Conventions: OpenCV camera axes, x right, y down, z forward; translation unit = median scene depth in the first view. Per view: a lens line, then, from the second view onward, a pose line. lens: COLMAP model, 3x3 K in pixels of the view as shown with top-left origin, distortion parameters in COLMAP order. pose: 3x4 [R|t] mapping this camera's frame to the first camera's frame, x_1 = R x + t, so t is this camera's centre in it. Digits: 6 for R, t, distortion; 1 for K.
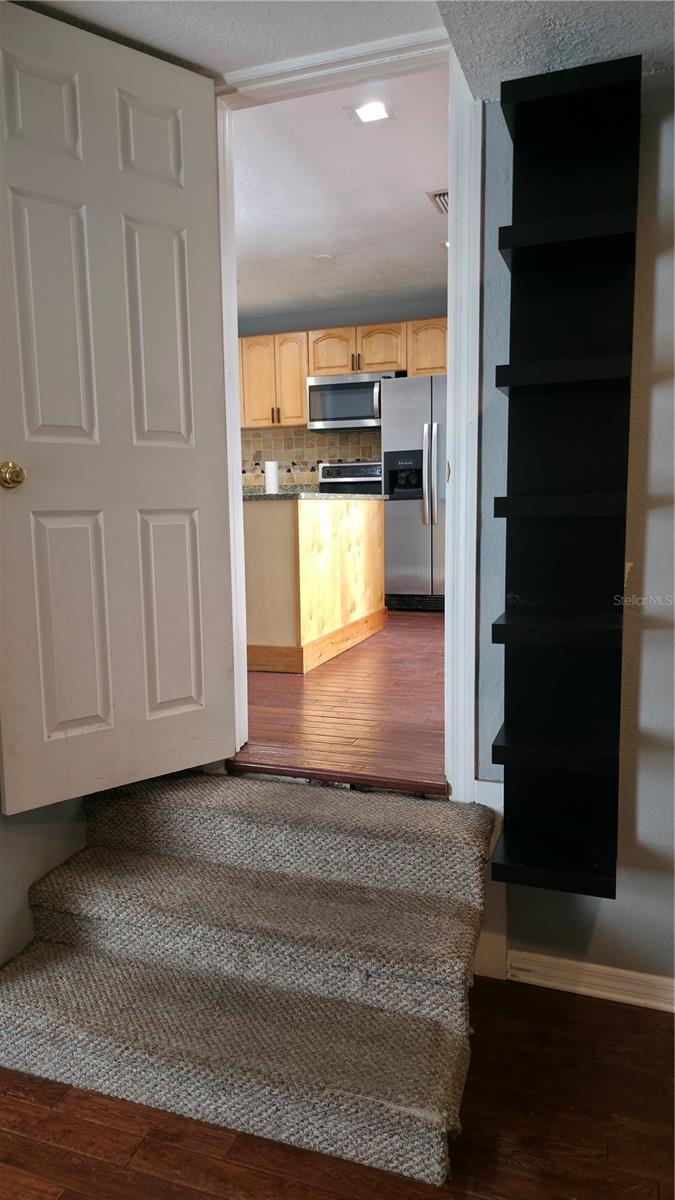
lens RADIAL K [[786.6, 0, 338.6], [0, 786.6, 592.4], [0, 0, 1]] dist [0.023901, -0.005716]
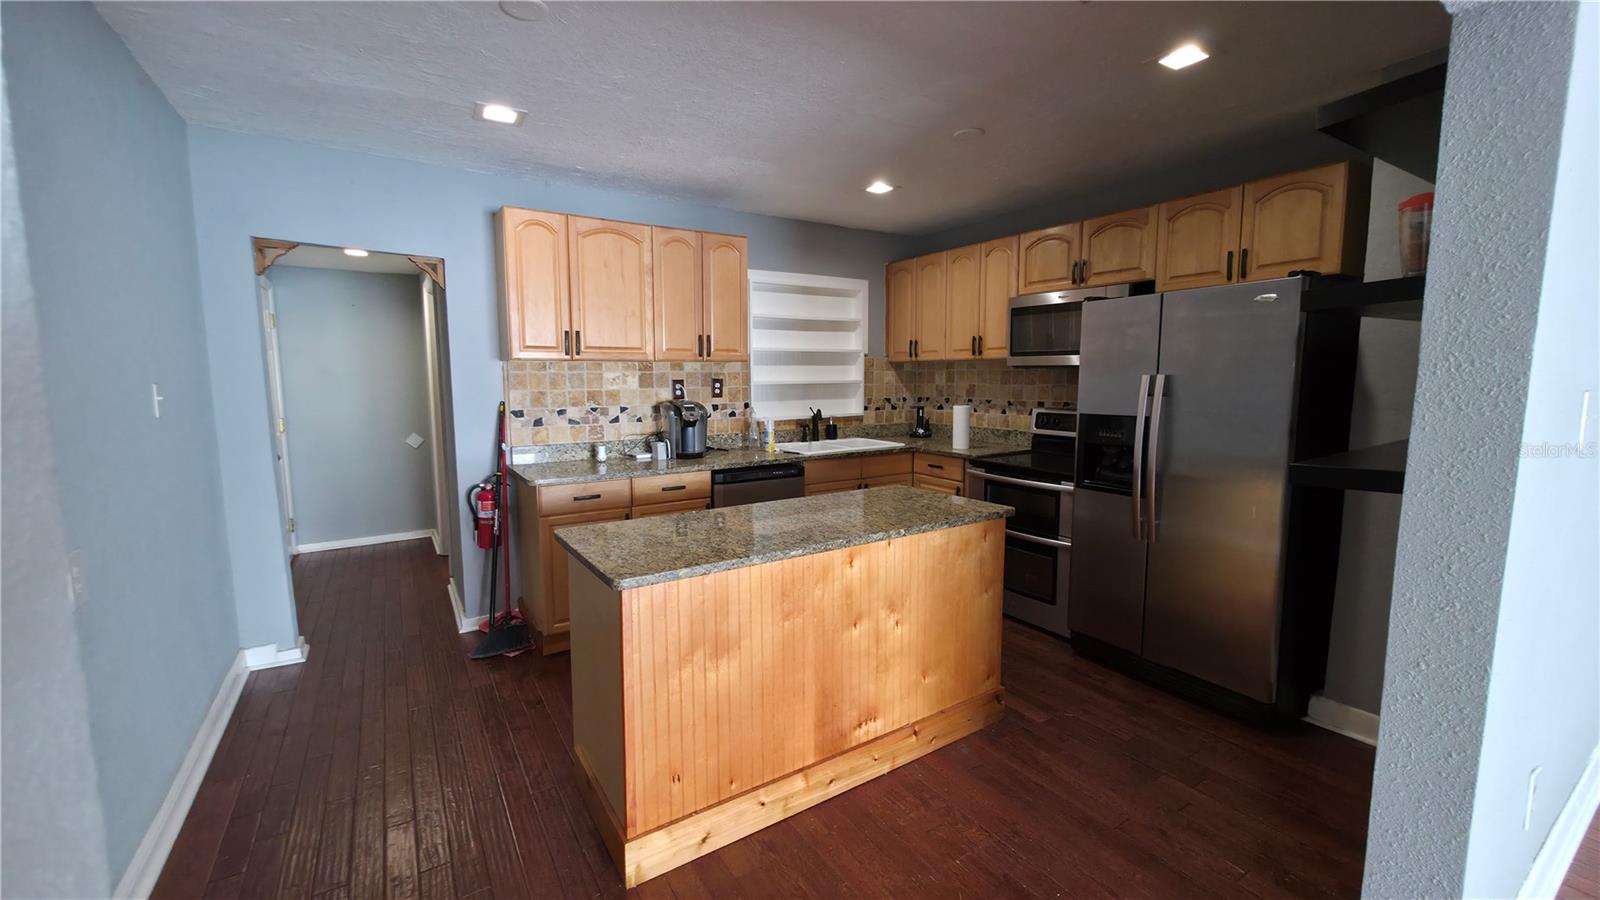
lens RADIAL K [[646.9, 0, 800.6], [0, 646.9, 447.3], [0, 0, 1]] dist [0.004531, 0.000523]
pose [[0.801300, 0.081468, -0.592690, 0.173731], [-0.076926, 0.996491, 0.032971, -0.135307], [0.593297, 0.019174, 0.804756, 0.389545]]
